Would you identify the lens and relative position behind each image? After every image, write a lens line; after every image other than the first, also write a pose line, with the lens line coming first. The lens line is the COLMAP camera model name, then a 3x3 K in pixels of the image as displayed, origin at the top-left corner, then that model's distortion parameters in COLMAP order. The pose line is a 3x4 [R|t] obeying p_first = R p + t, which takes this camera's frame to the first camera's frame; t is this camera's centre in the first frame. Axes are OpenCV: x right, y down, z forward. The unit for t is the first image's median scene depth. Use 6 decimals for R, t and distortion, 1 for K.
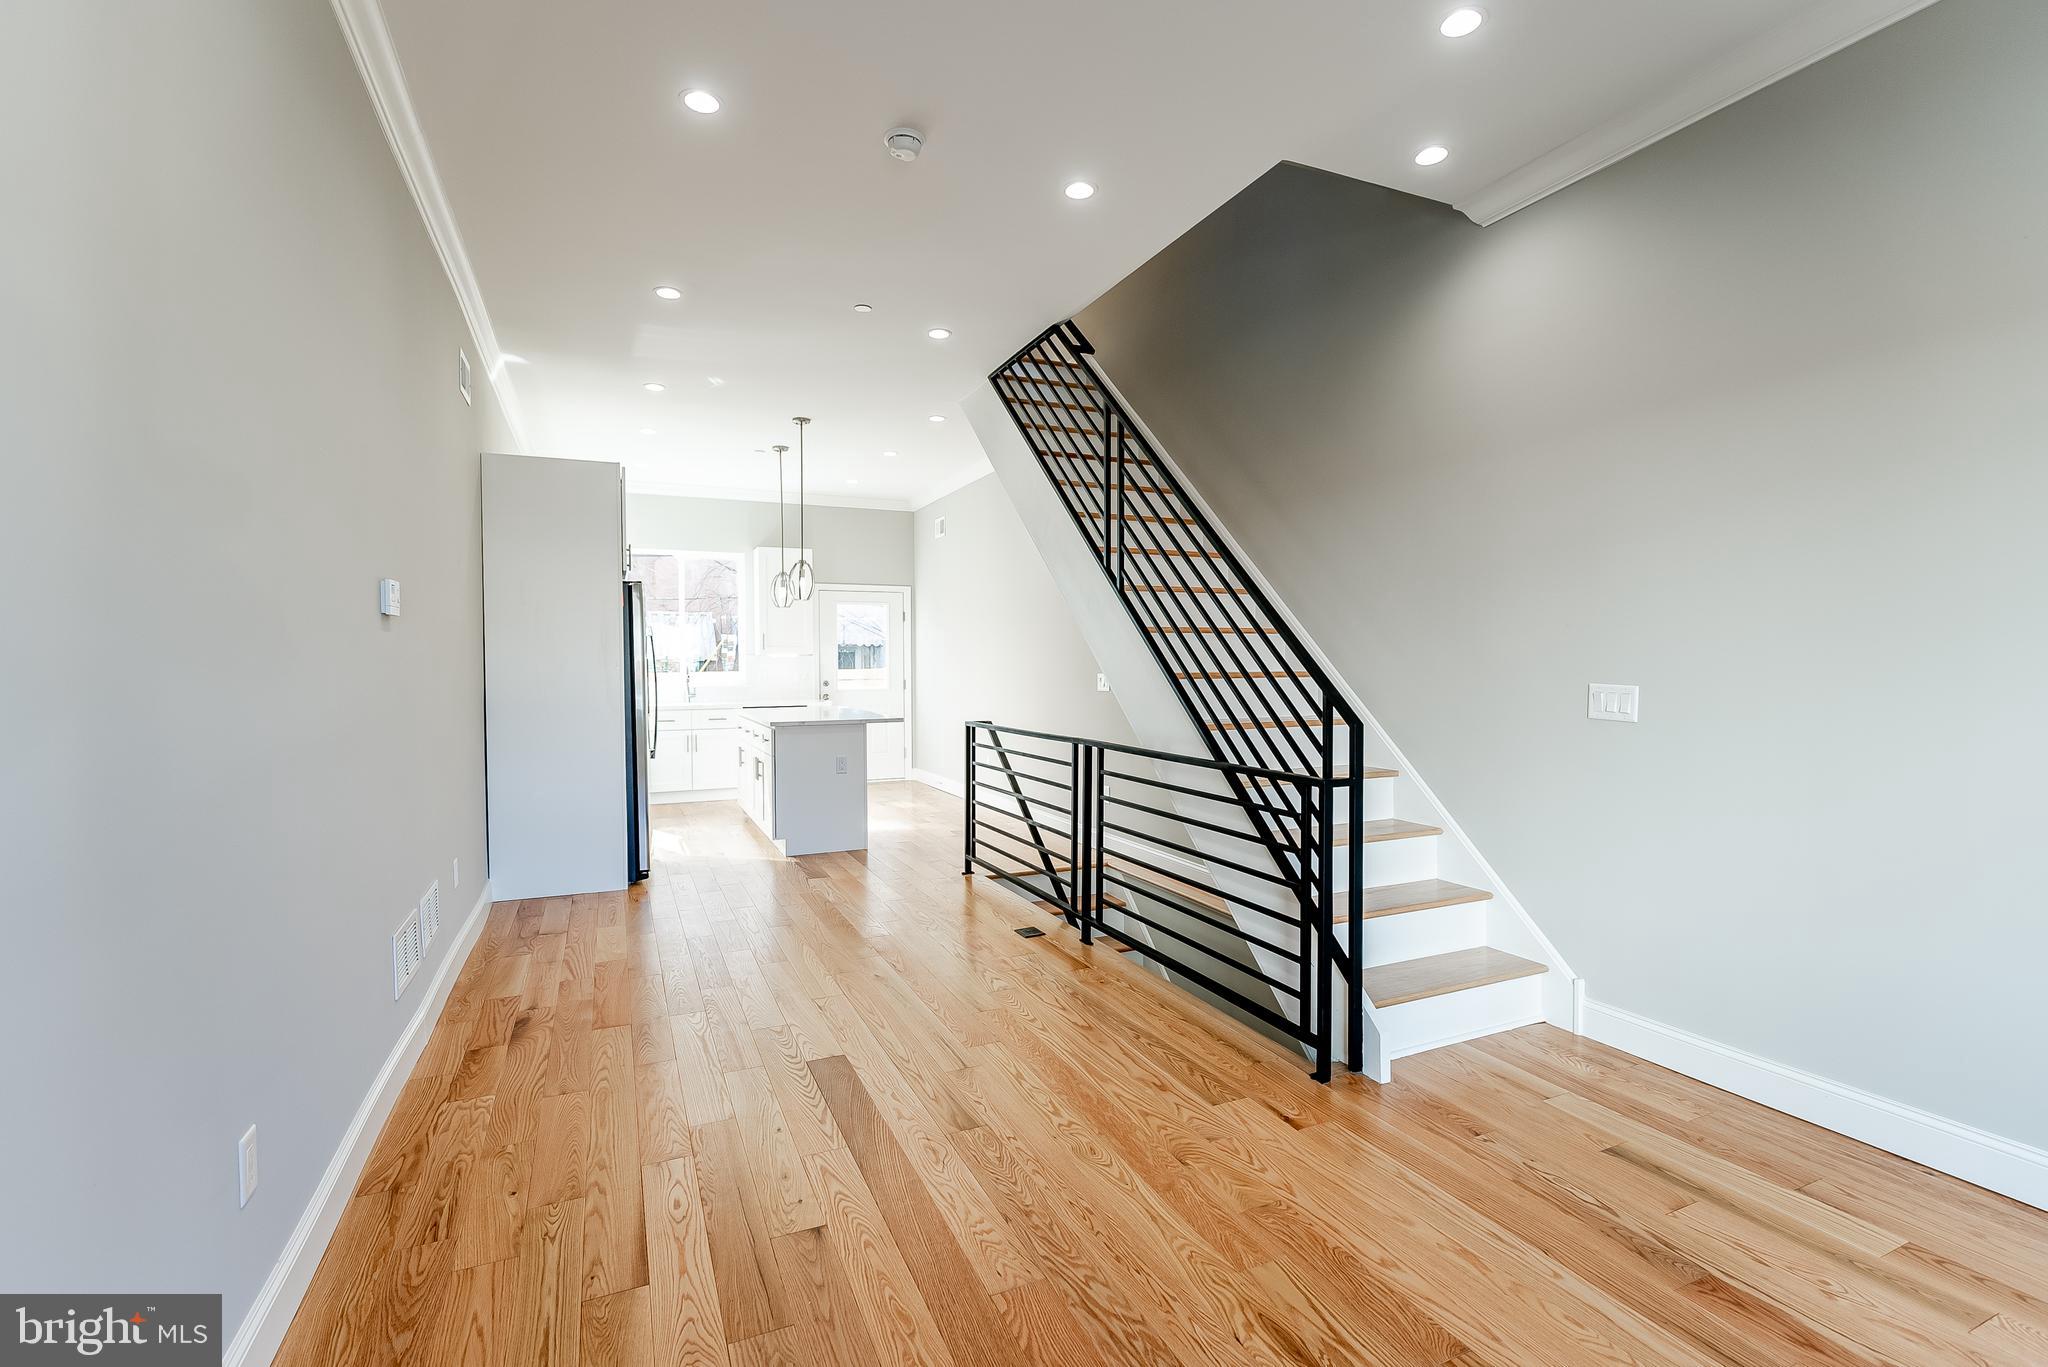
lens RADIAL K [[925.2, 0, 1026.5], [0, 925.2, 671.4], [0, 0, 1]] dist [-0.001791, -0.001037]
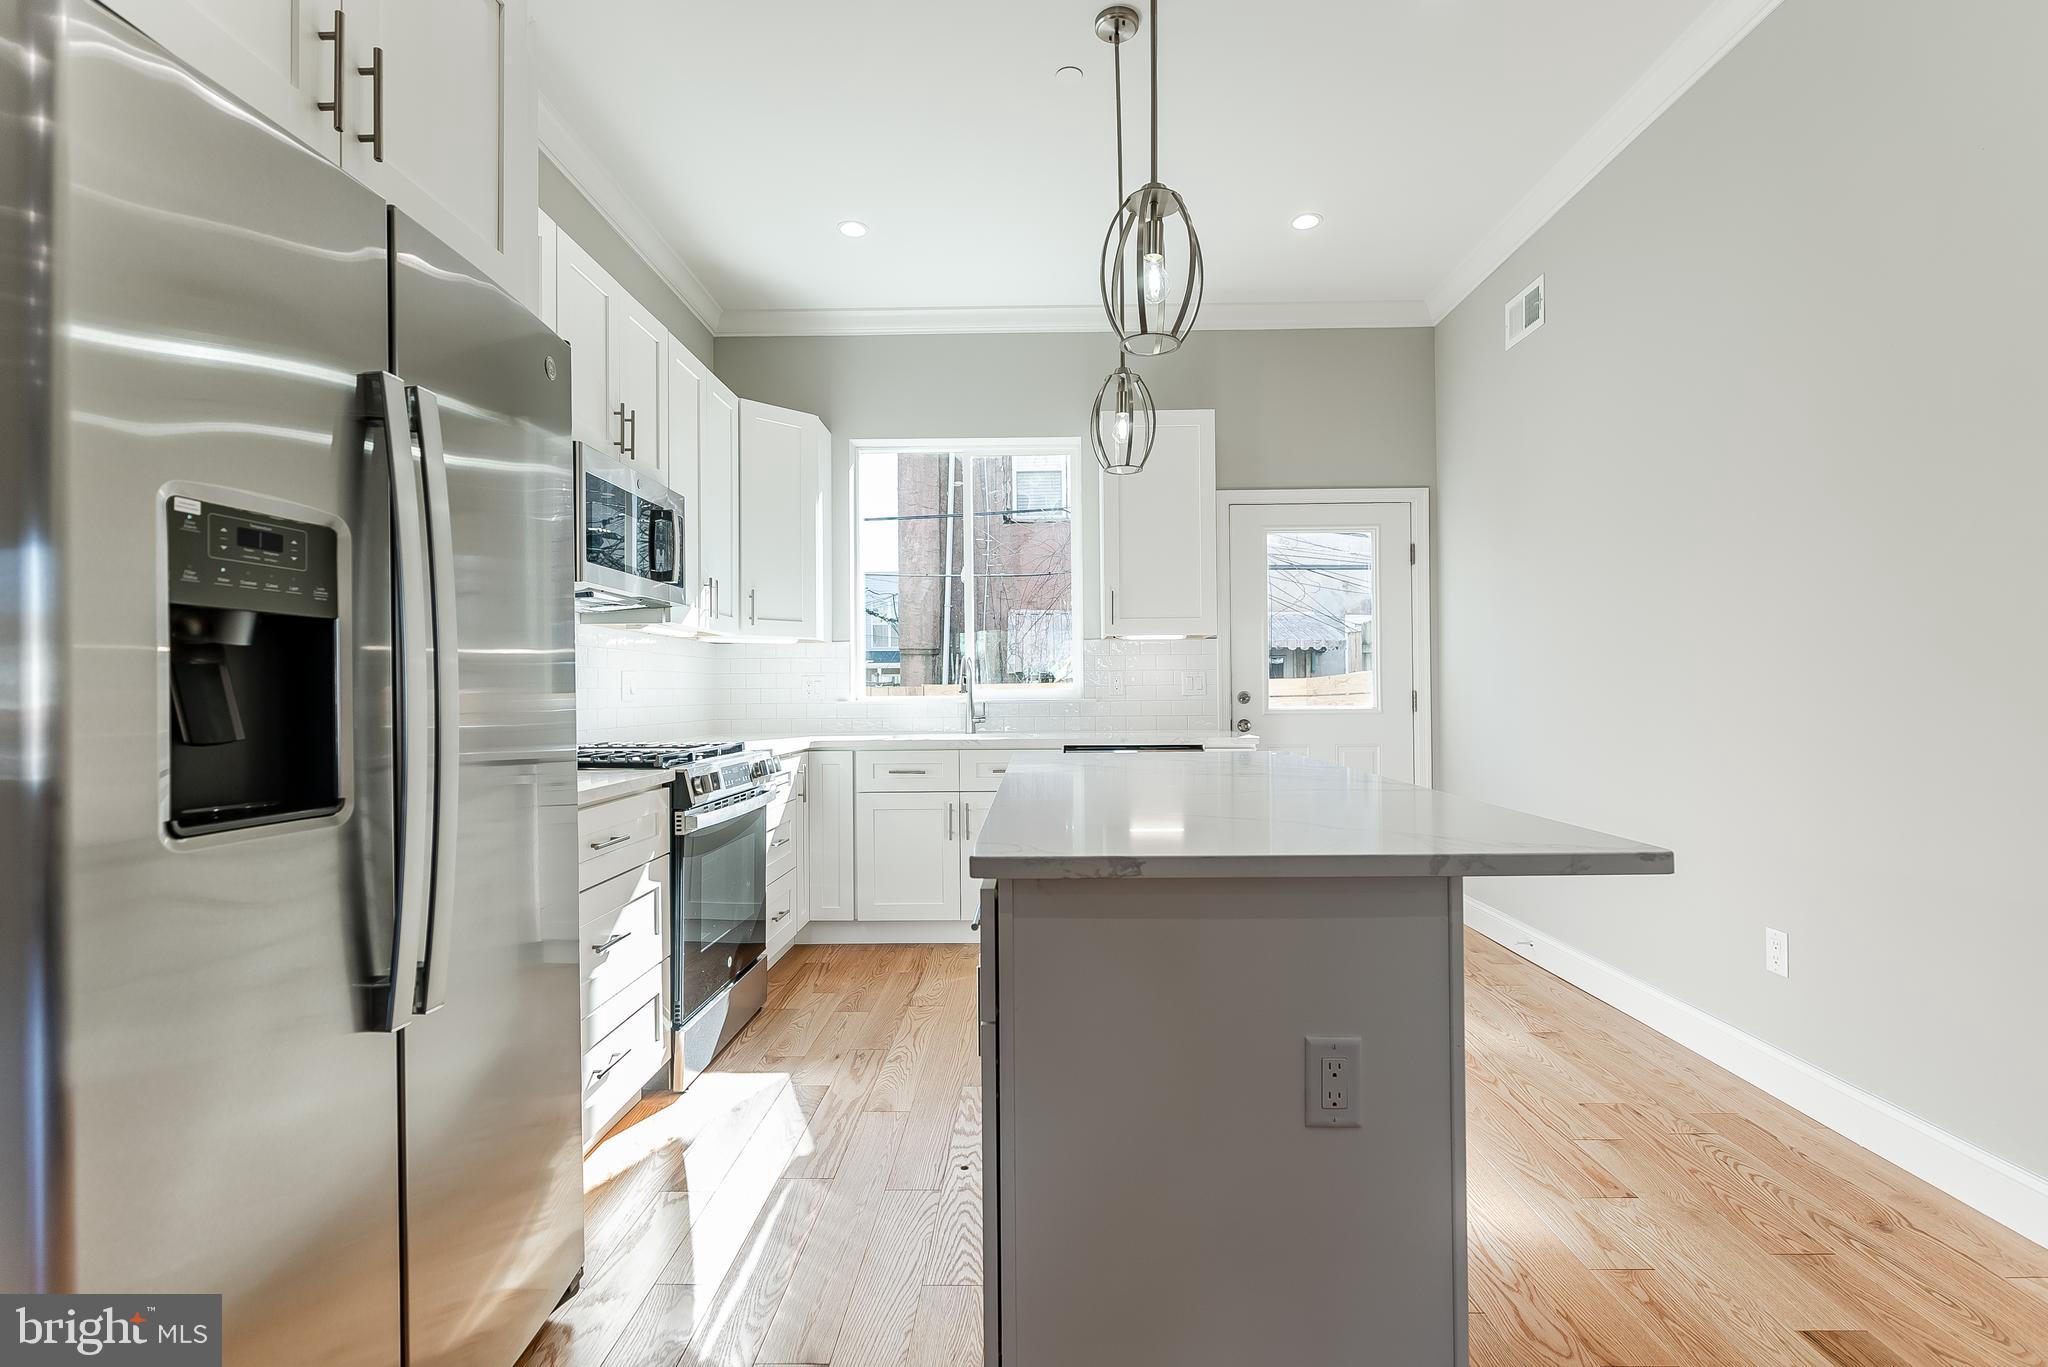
lens RADIAL K [[925.2, 0, 1031.5], [0, 925.2, 683.7], [0, 0, 1]] dist [-0.001791, -0.001037]
pose [[0.905958, -0.002492, -0.423361, -0.202871], [-0.003537, 0.999903, -0.013453, 0.022946], [0.423353, 0.013685, 0.905861, 0.929777]]
